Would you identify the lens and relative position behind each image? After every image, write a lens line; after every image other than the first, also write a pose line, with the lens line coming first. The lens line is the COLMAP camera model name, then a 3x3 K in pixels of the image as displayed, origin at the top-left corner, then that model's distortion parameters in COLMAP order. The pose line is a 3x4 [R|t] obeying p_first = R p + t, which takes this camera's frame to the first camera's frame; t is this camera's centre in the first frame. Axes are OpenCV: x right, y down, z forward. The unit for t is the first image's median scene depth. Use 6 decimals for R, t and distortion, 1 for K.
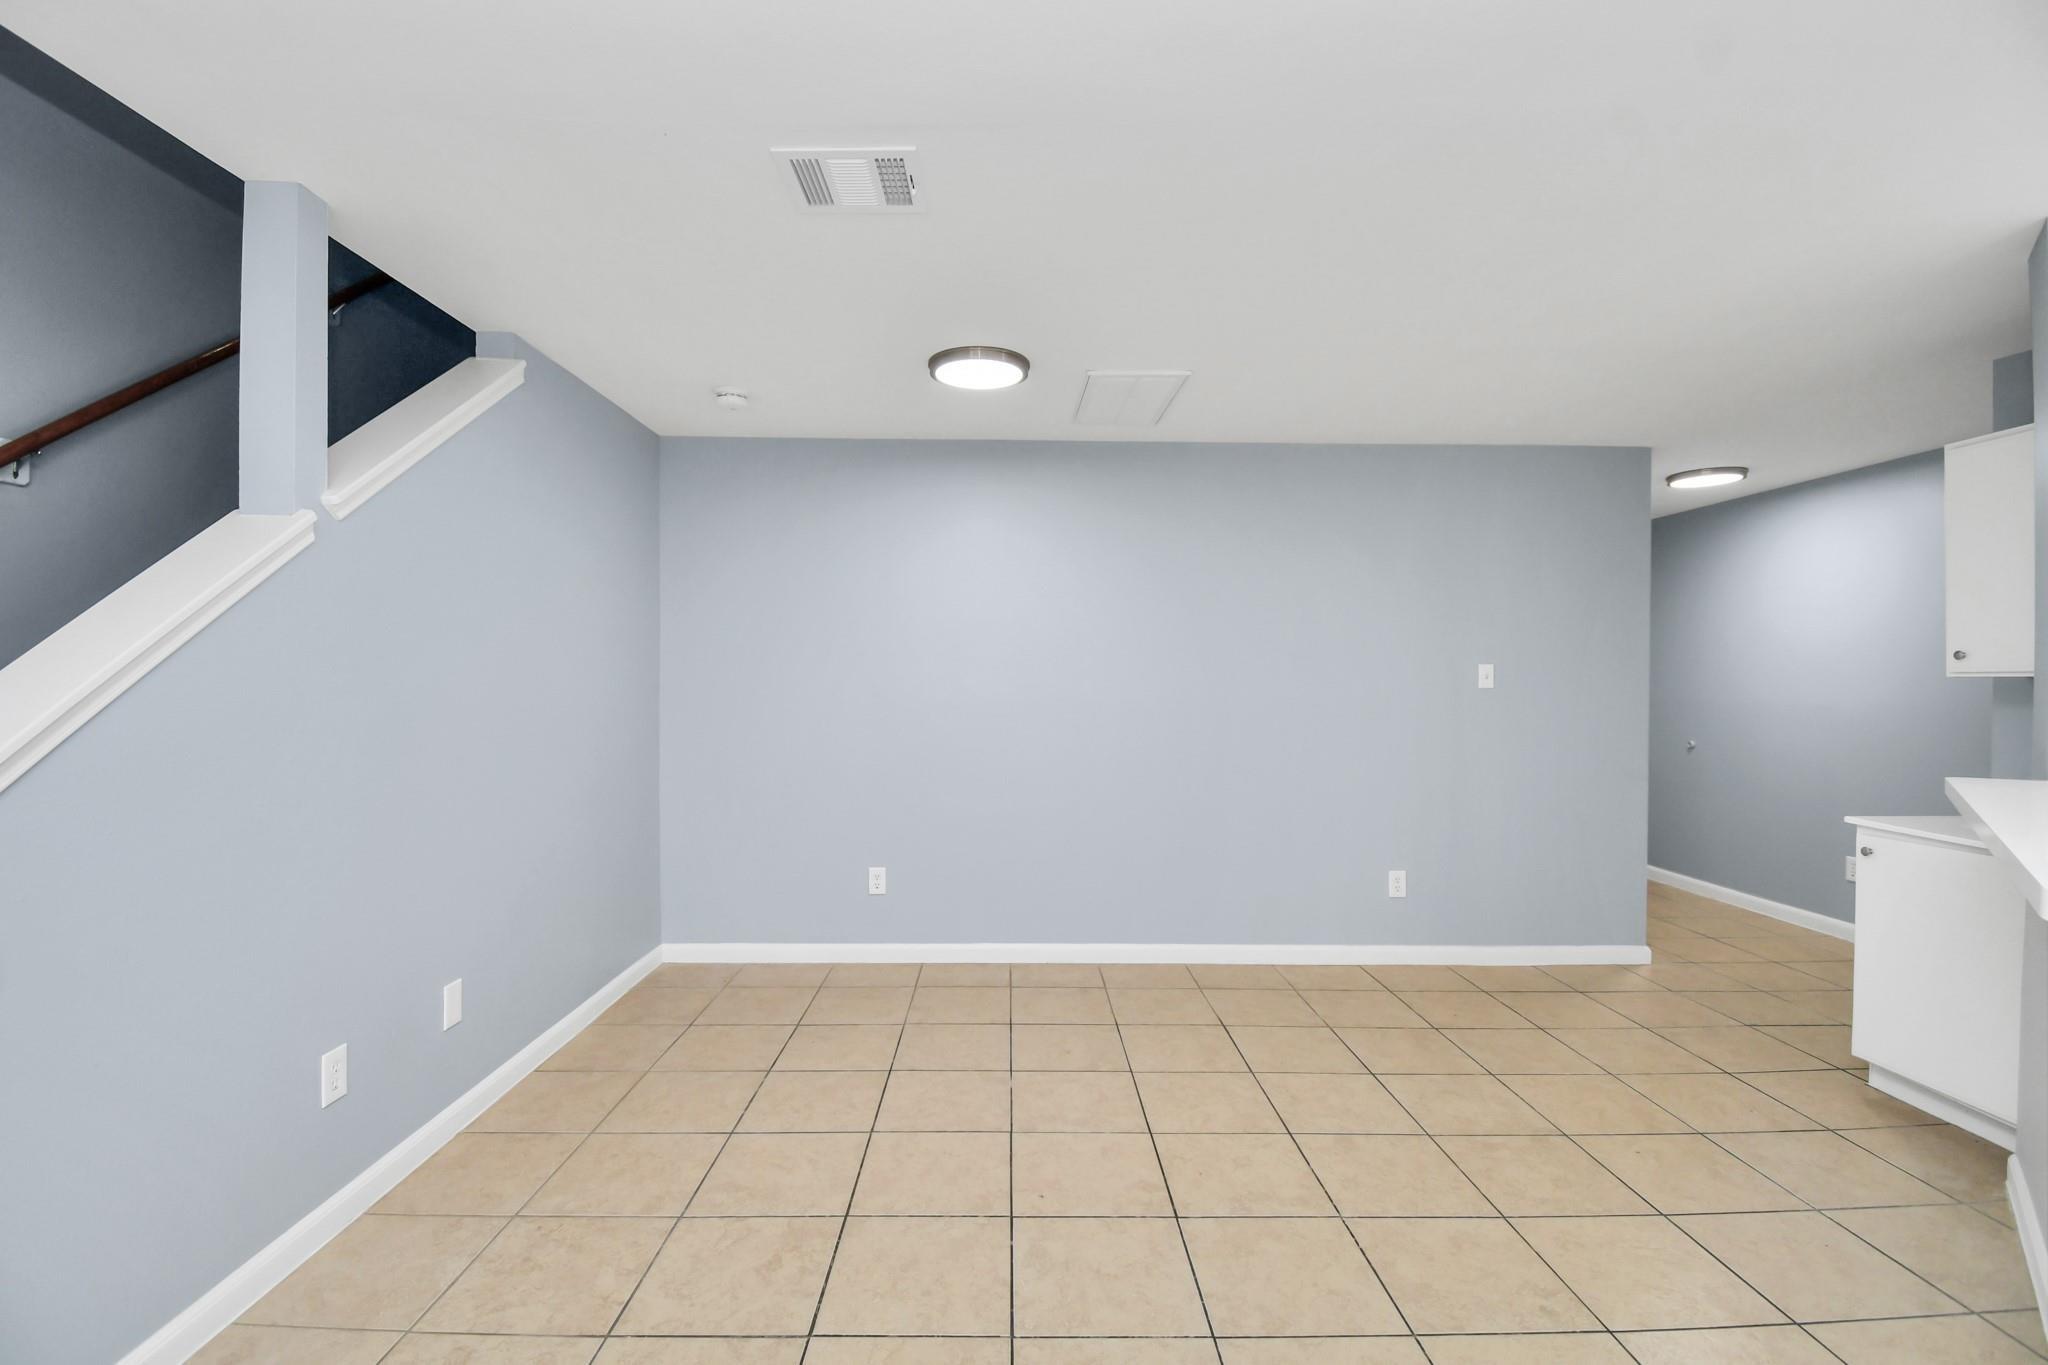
lens RADIAL K [[889.1, 0, 1011.9], [0, 889.1, 666.2], [0, 0, 1]] dist [-0.001521, -0.014960]
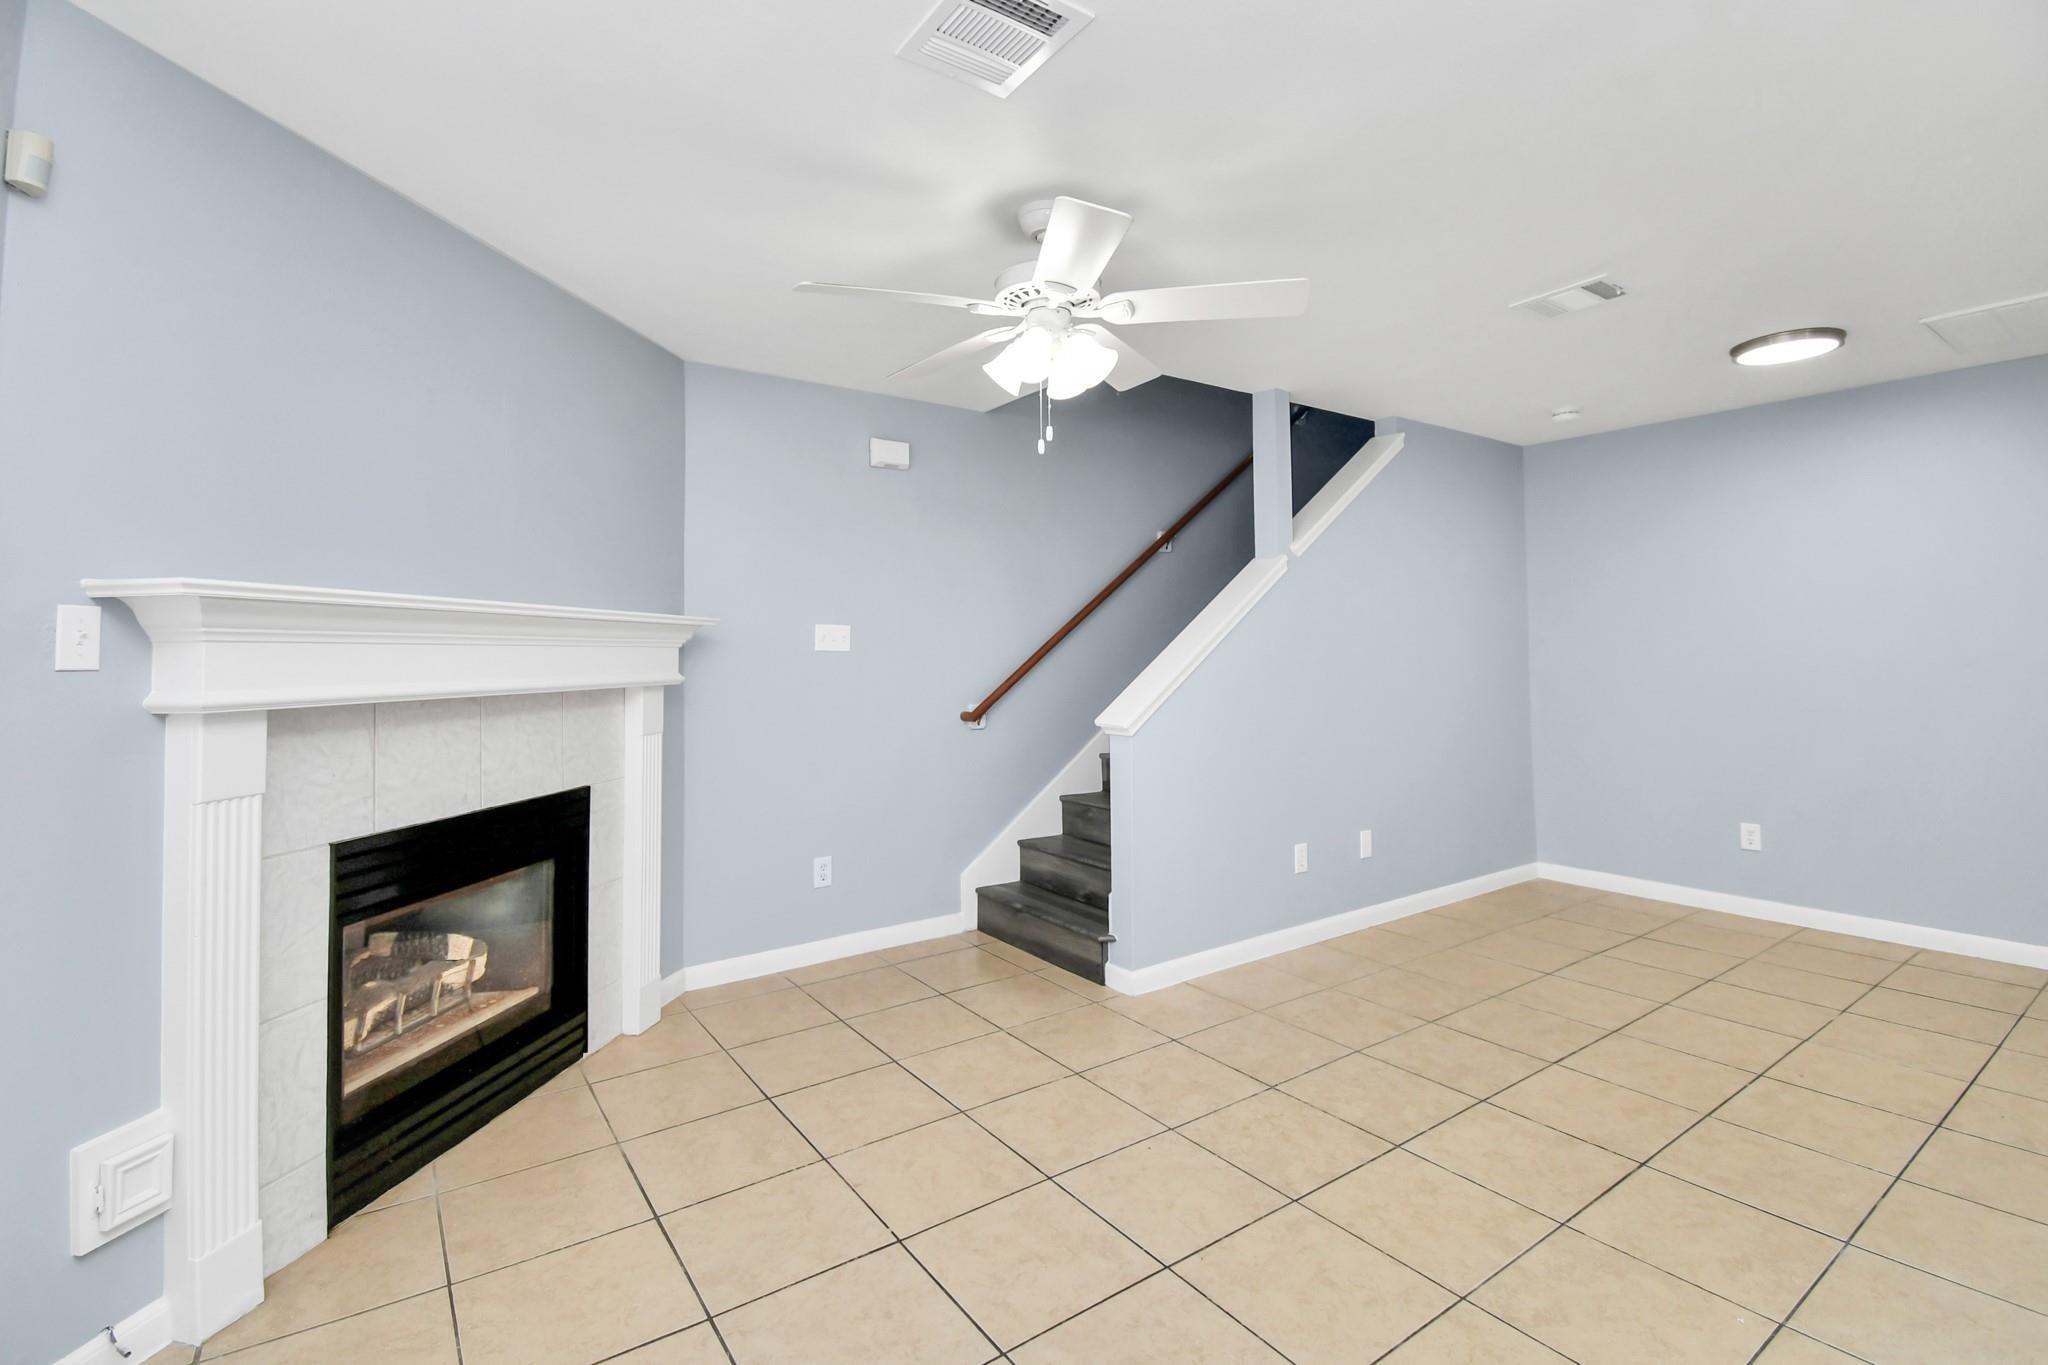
lens RADIAL K [[901.3, 0, 1024.6], [0, 901.3, 663.2], [0, 0, 1]] dist [0.024744, -0.026613]
pose [[0.560392, -0.002555, -0.828223, 0.358787], [0.022170, 0.999683, 0.011917, 0.014835], [0.827930, -0.025040, 0.560272, -0.401678]]
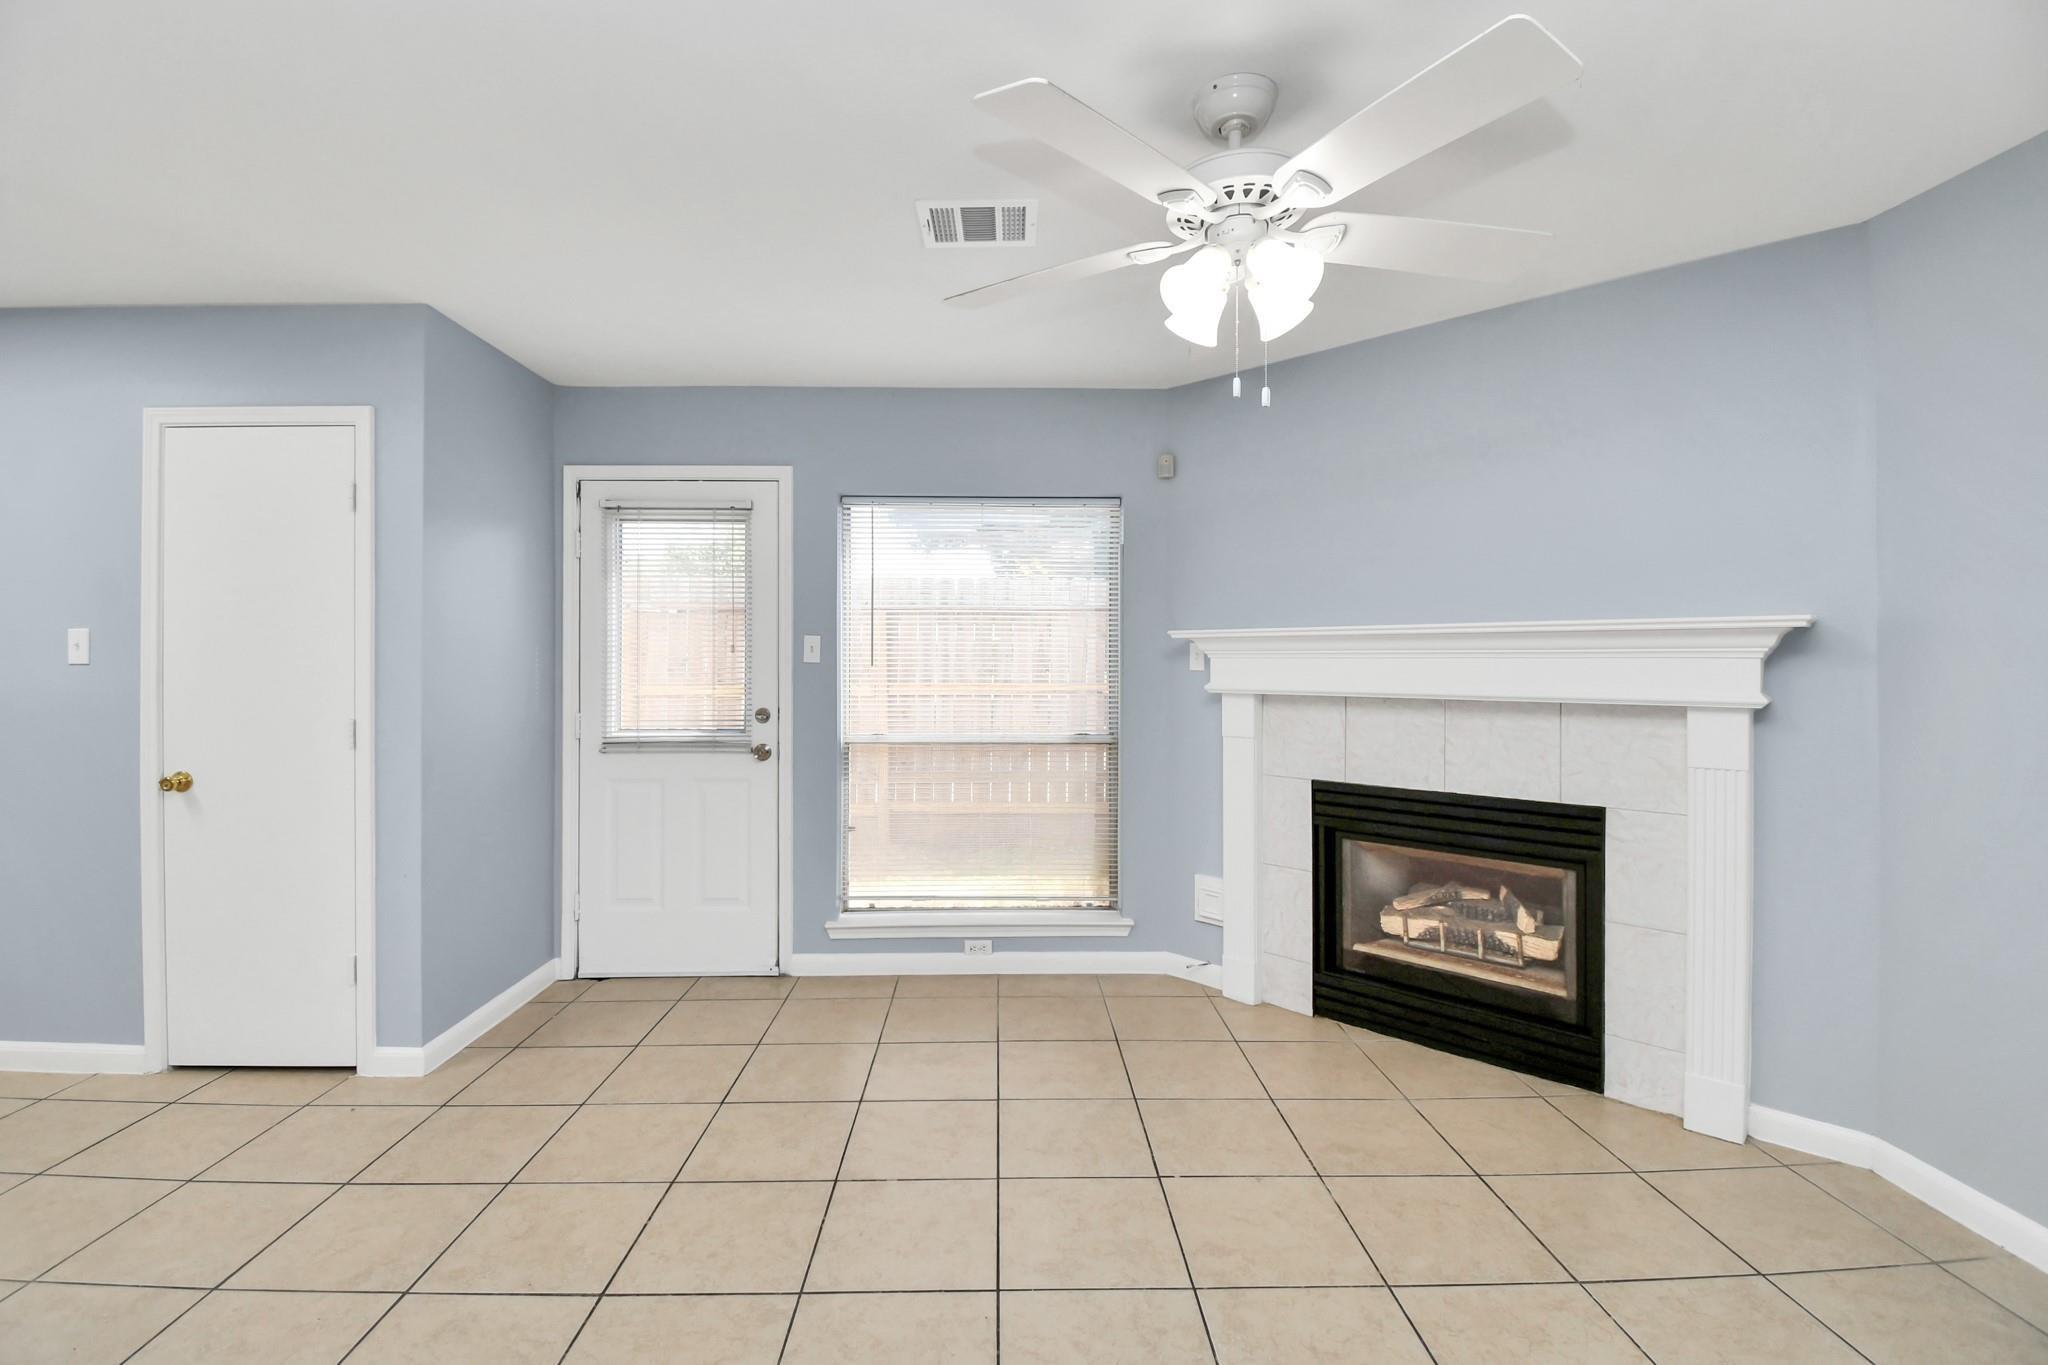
lens RADIAL K [[908.0, 0, 1012.1], [0, 908.0, 664.8], [0, 0, 1]] dist [0.008563, -0.016365]
pose [[-0.999966, -0.004252, -0.007079, -0.145564], [-0.004203, 0.999968, -0.006837, 0.015569], [0.007108, -0.006807, -0.999952, 0.729380]]
